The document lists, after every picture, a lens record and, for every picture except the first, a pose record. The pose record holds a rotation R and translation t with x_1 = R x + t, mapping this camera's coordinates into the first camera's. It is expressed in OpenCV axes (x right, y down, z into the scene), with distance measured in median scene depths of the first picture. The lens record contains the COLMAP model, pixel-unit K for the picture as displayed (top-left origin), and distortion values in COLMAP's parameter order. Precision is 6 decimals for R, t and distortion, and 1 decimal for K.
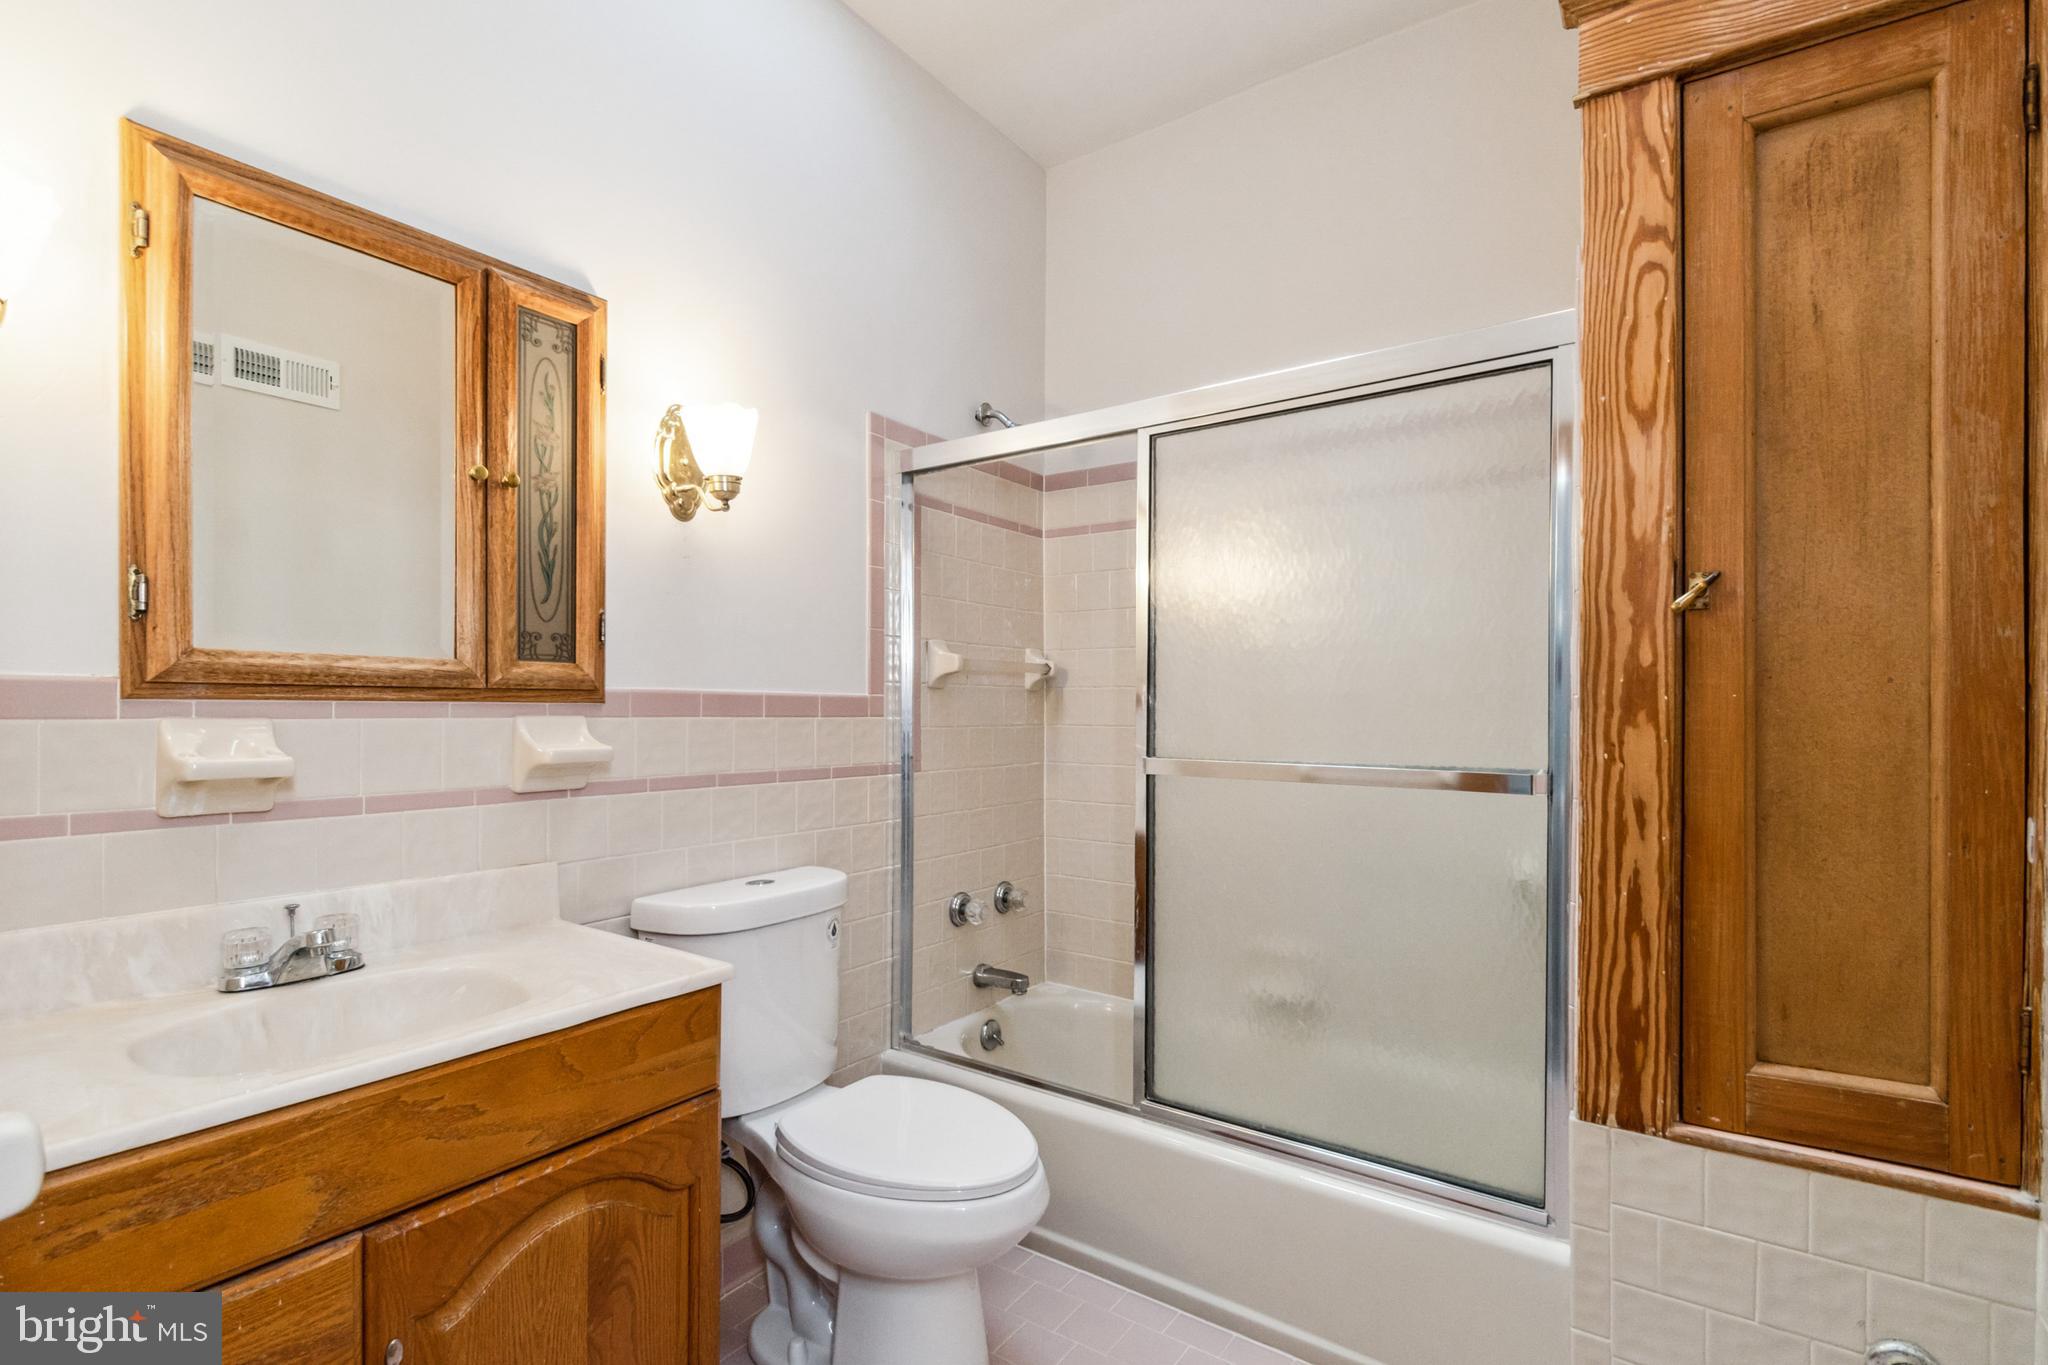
lens RADIAL K [[929.4, 0, 1015.5], [0, 929.4, 708.4], [0, 0, 1]] dist [-0.002368, -0.001169]
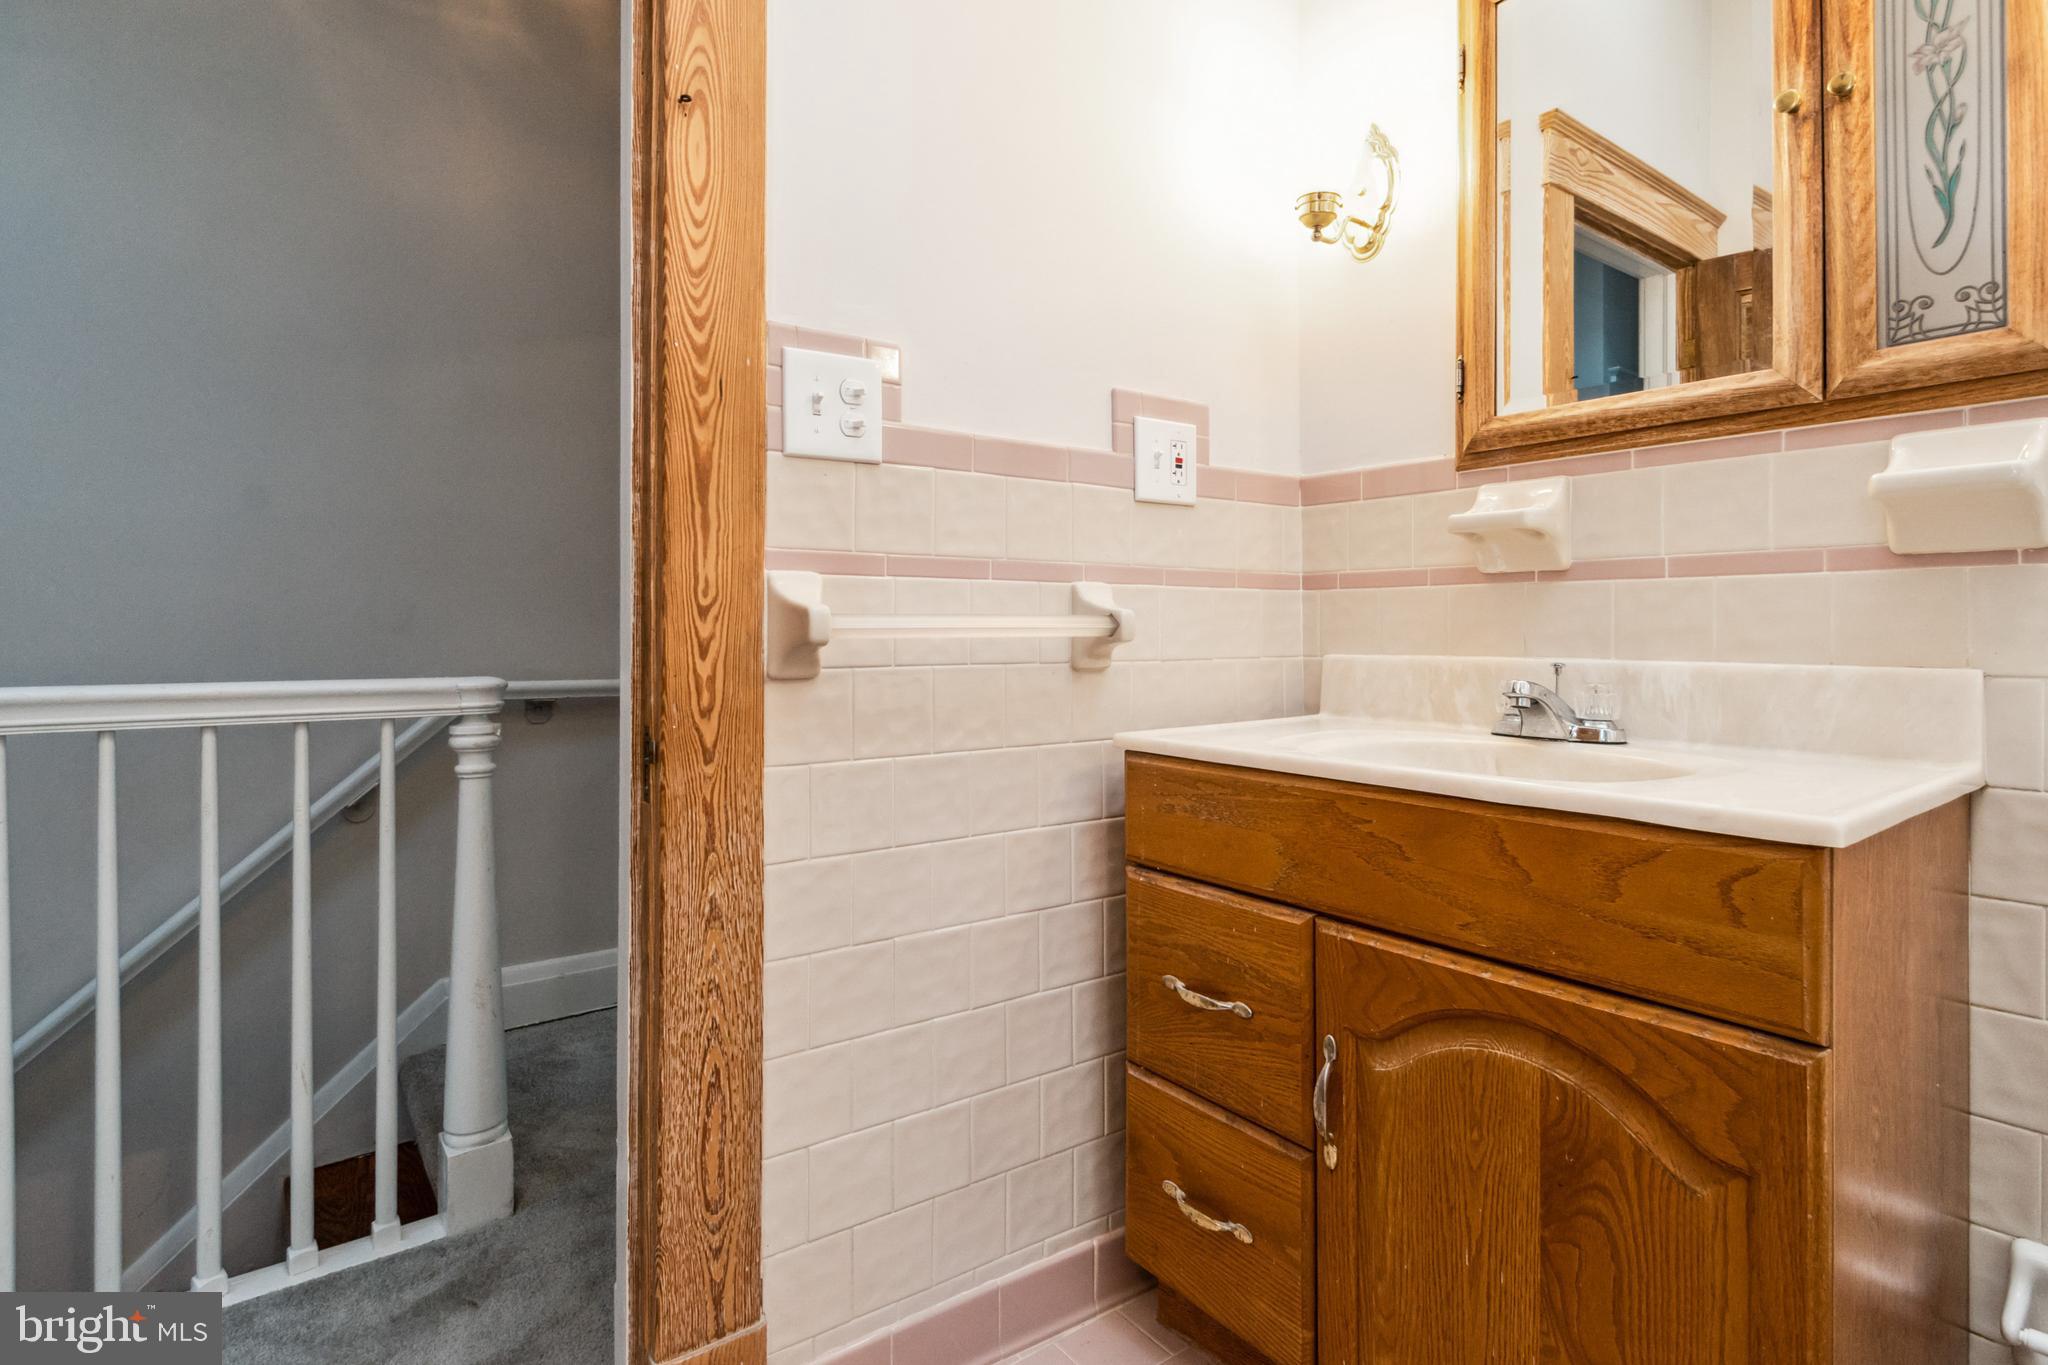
lens RADIAL K [[1038.3, 0, 1023.0], [0, 1038.3, 631.1], [0, 0, 1]] dist [-0.002049, -0.000669]
pose [[-0.315892, -0.012955, -0.948707, 0.794018], [0.001048, 0.999901, -0.014003, 0.362643], [0.948795, -0.005418, -0.315847, 1.530212]]
